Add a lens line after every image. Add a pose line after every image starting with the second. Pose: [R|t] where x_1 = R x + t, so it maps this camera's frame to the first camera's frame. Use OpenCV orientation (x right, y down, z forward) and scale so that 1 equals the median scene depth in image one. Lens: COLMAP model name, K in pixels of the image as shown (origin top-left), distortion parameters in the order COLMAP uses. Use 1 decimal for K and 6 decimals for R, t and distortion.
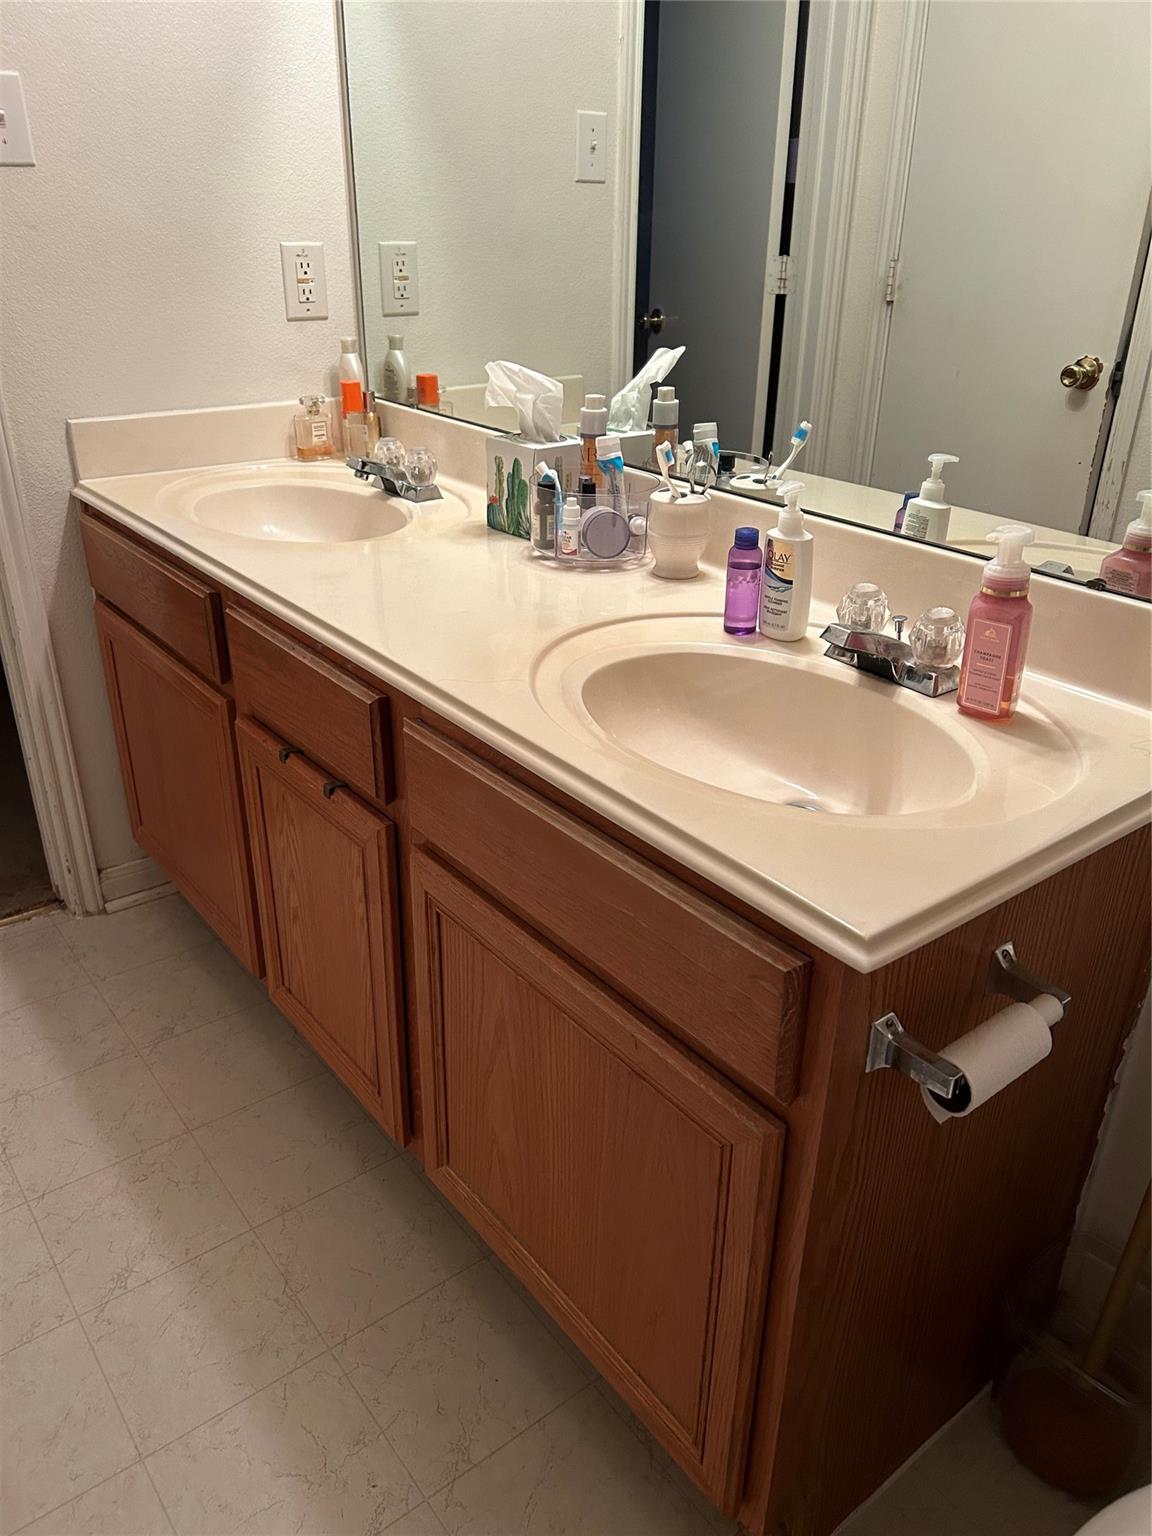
lens RADIAL K [[1162.2, 0, 577.9], [0, 1162.2, 767.3], [0, 0, 1]] dist [0.051910, -0.062671]
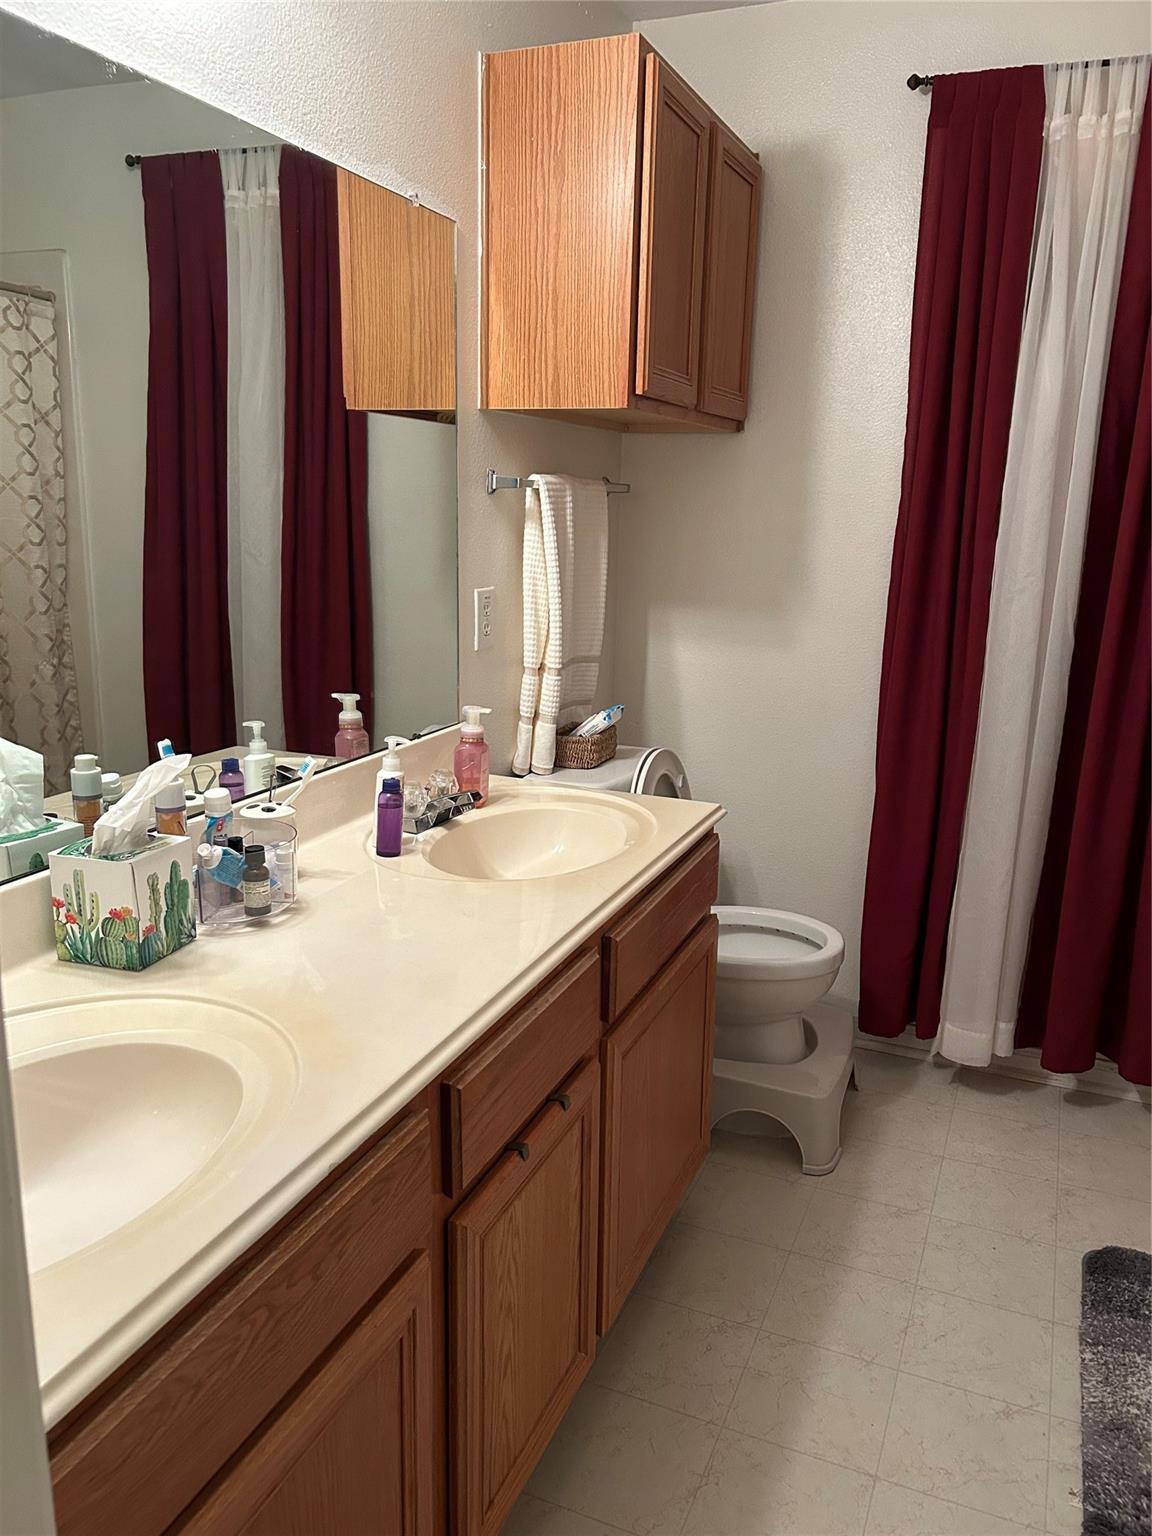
lens RADIAL K [[1162.2, 0, 576.6], [0, 1162.2, 772.0], [0, 0, 1]] dist [0.051910, -0.062671]
pose [[-0.498810, -0.227797, 0.836240, -0.875808], [0.347172, 0.831541, 0.433602, -0.576657], [-0.794141, 0.506604, -0.335696, 1.011527]]
